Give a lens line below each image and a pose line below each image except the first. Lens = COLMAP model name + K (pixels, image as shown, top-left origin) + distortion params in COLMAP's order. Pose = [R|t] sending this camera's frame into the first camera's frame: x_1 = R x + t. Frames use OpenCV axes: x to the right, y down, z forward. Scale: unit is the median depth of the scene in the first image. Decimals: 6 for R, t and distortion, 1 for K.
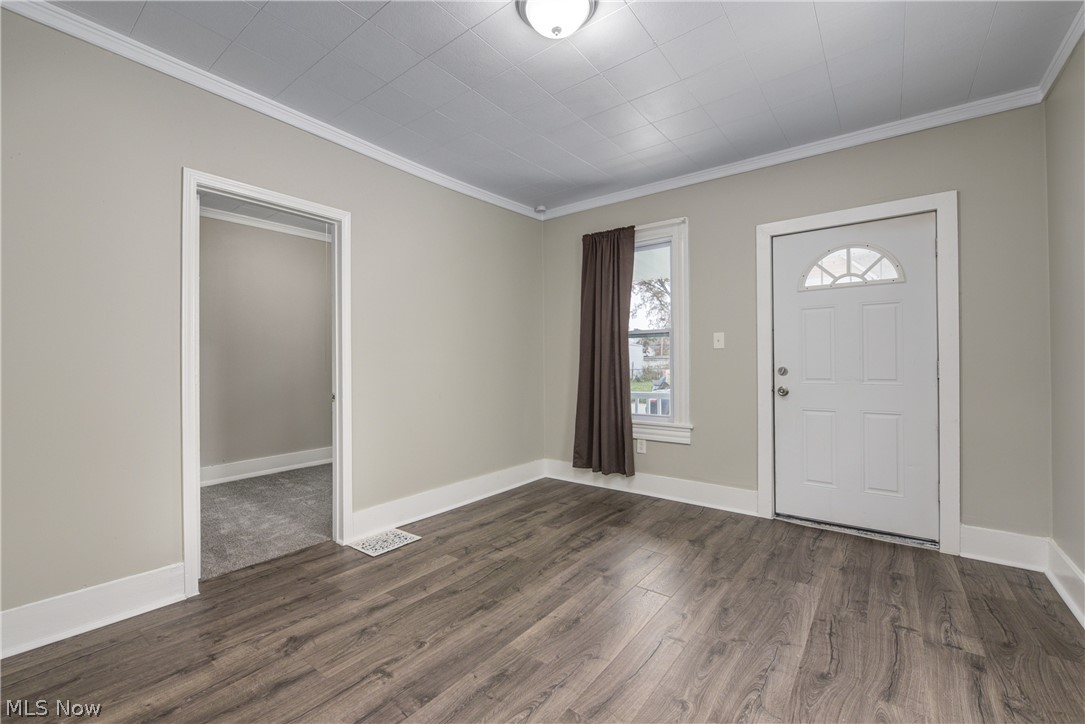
lens RADIAL K [[451.4, 0, 524.6], [0, 451.4, 359.9], [0, 0, 1]] dist [-0.014887, 0.000009]
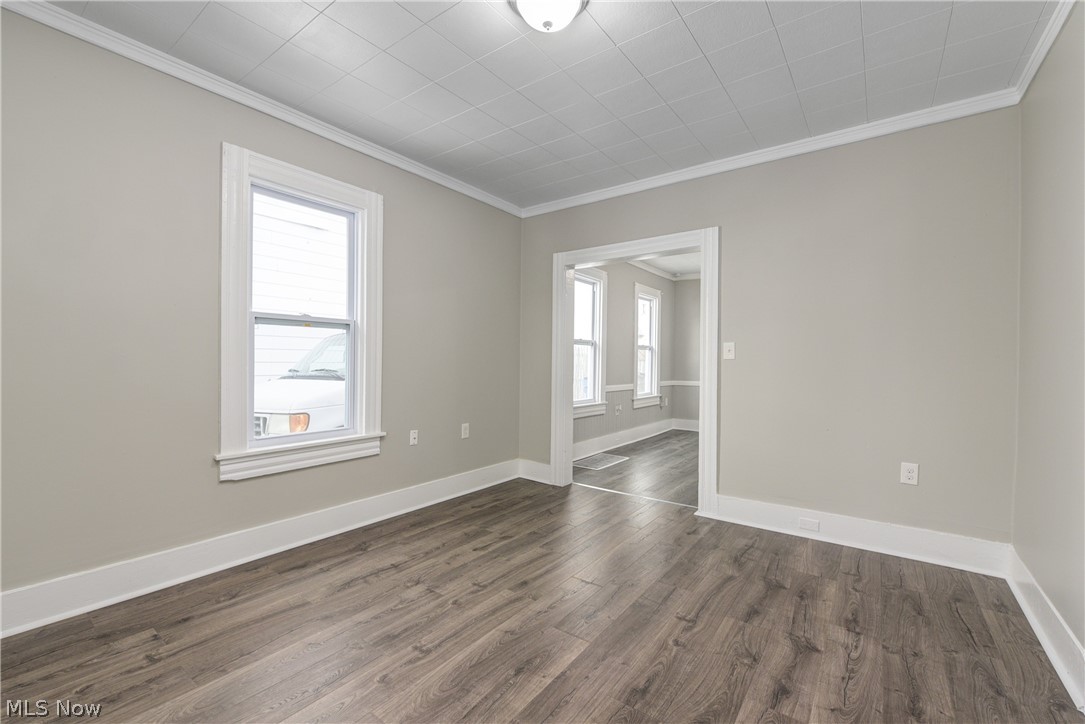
lens RADIAL K [[455.3, 0, 541.5], [0, 455.3, 362.9], [0, 0, 1]] dist [-0.009804, -0.000026]
pose [[-0.998493, -0.007888, -0.054302, 0.076541], [-0.007397, 0.999930, -0.009237, 0.008847], [0.054371, -0.008821, -0.998482, 1.142716]]
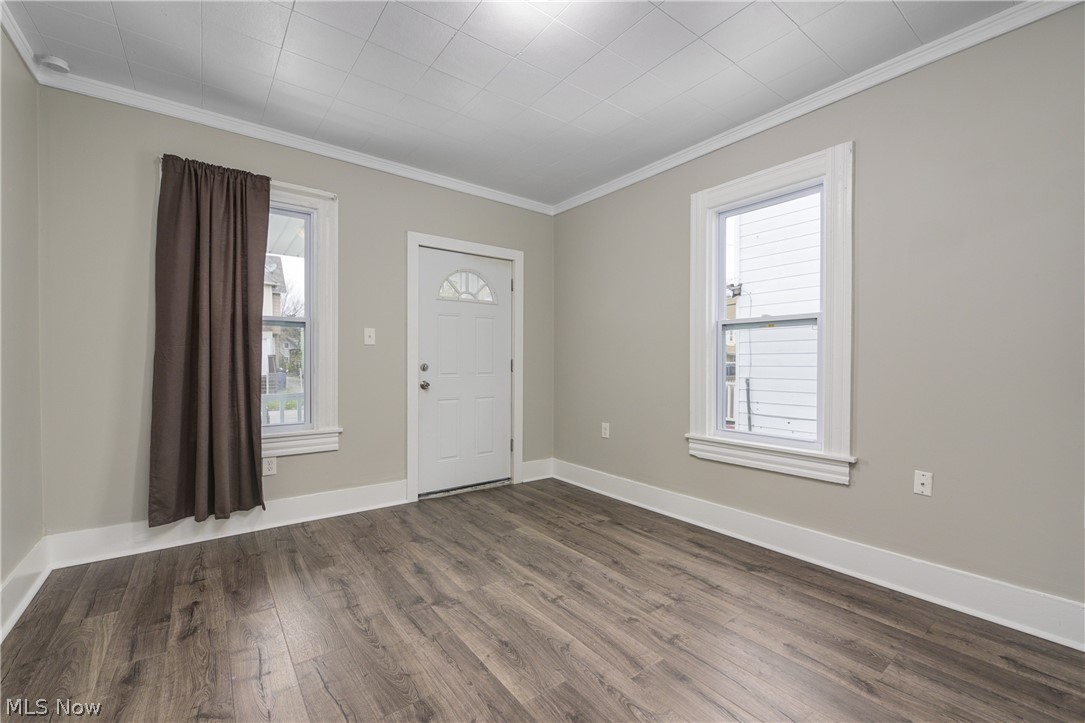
lens RADIAL K [[455.3, 0, 541.5], [0, 455.3, 362.4], [0, 0, 1]] dist [-0.009804, -0.000026]
pose [[0.235645, 0.002633, 0.971836, -0.469156], [-0.015213, 0.999884, 0.000980, 0.006969], [-0.971720, -0.015015, 0.235658, 0.443437]]
